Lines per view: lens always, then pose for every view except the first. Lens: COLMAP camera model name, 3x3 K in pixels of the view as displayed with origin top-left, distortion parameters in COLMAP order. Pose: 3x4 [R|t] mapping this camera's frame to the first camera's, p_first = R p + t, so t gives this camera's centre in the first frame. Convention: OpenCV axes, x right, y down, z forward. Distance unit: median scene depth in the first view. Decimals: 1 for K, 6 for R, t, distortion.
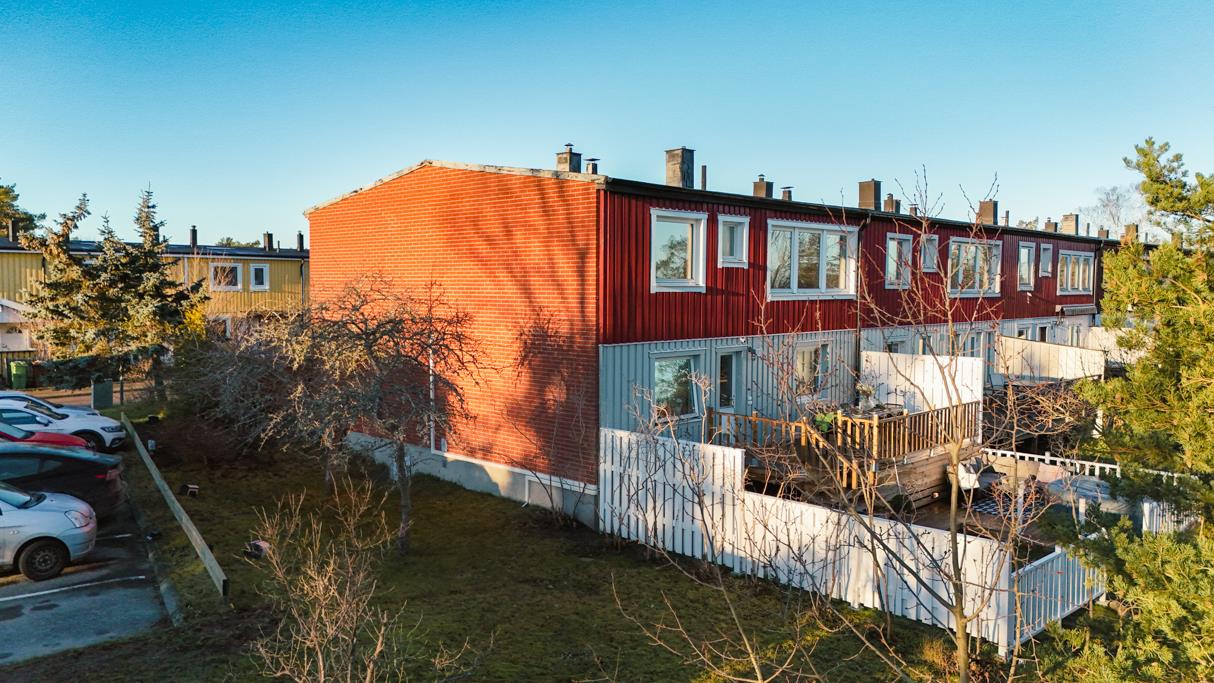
lens RADIAL K [[890.8, 0, 607.0], [0, 890.8, 341.5], [0, 0, 1]] dist [0.082735, -0.071225]
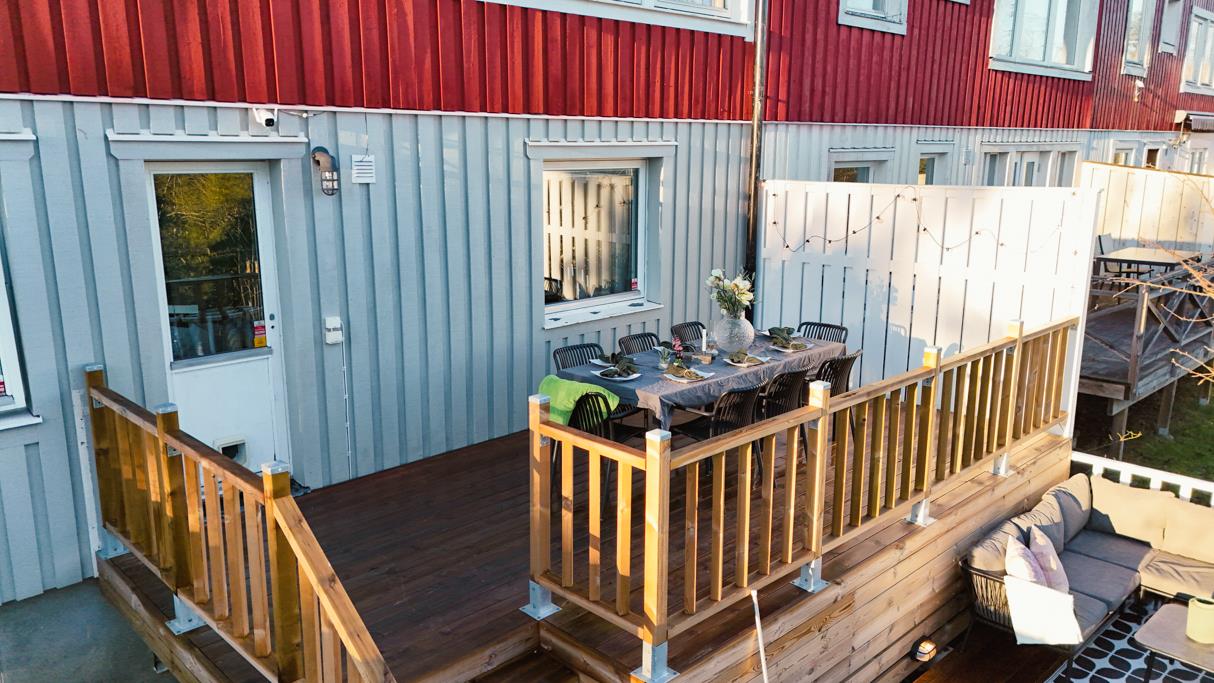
lens RADIAL K [[890.8, 0, 607.0], [0, 890.8, 341.5], [0, 0, 1]] dist [0.082735, -0.071225]
pose [[0.999889, 0.000760, -0.014872, 0.257770], [0.001504, 0.988431, 0.151666, 0.024434], [0.014815, -0.151671, 0.988320, 0.702183]]
